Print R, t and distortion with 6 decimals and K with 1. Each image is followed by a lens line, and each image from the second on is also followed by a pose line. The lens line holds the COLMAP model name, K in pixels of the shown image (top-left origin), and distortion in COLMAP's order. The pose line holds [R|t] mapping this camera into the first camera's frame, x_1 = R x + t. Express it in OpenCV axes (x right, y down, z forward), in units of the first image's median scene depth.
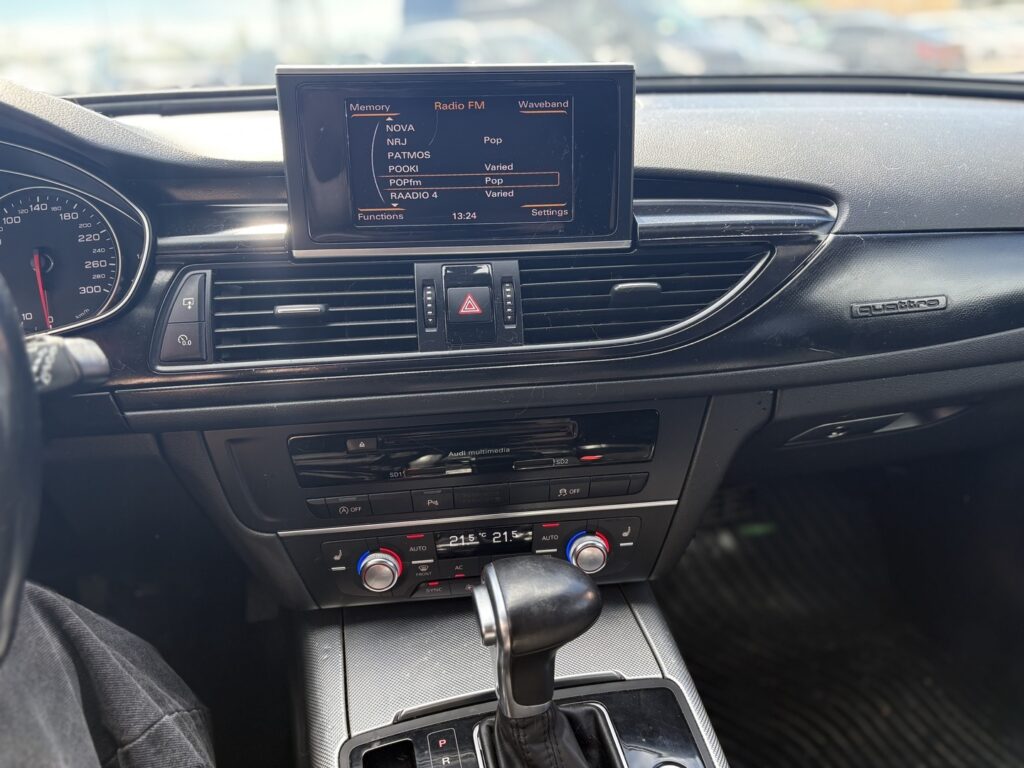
lens RADIAL K [[794.1, 0, 512.0], [0, 794.1, 384.0], [0, 0, 1]] dist [0.022041, -0.007794]
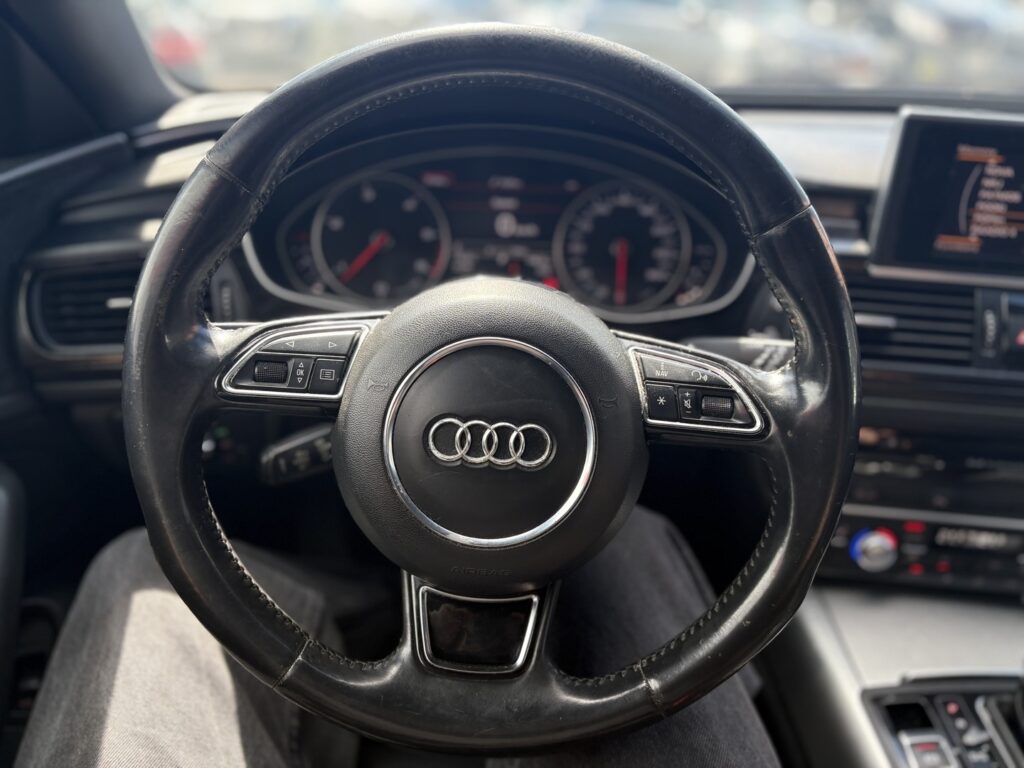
lens RADIAL K [[794.1, 0, 512.0], [0, 794.1, 384.0], [0, 0, 1]] dist [0.022041, -0.007794]
pose [[0.975905, 0.147010, -0.161236, -0.528946], [-0.136492, 0.987833, 0.074536, -0.015544], [0.170232, -0.050733, 0.984097, -0.214315]]
